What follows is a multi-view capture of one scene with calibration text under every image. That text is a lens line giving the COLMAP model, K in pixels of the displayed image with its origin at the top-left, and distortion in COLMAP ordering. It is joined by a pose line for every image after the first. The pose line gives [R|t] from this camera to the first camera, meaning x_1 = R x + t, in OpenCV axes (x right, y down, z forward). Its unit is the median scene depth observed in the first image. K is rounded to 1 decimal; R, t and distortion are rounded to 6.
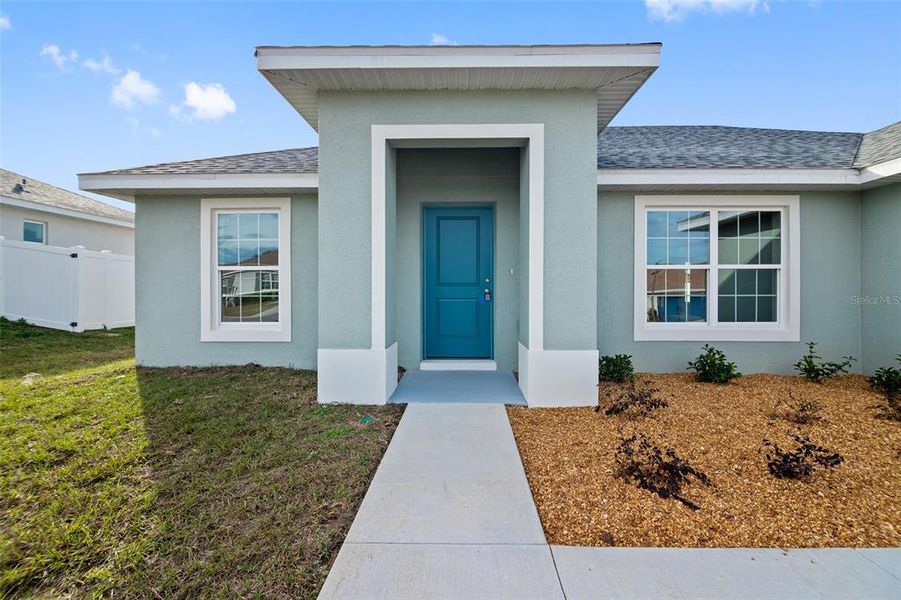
lens RADIAL K [[406.6, 0, 450.5], [0, 406.6, 300.0], [0, 0, 1]] dist [-0.000106, -0.000152]
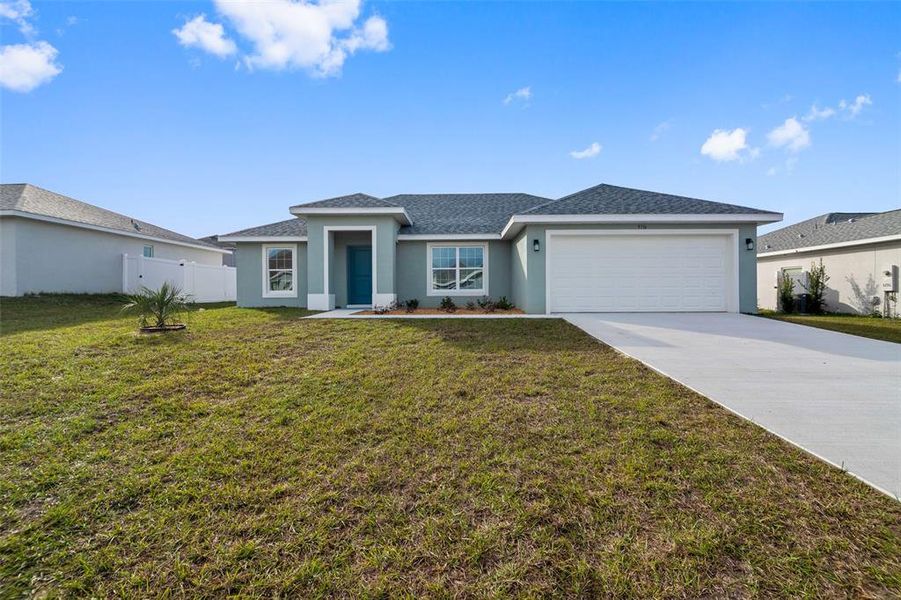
lens RADIAL K [[406.6, 0, 450.5], [0, 406.6, 300.0], [0, 0, 1]] dist [-0.000106, -0.000152]
pose [[0.999443, -0.006277, 0.032783, 0.522567], [0.006597, 0.999932, -0.009648, 0.150417], [-0.032721, 0.009859, 0.999416, -1.691953]]
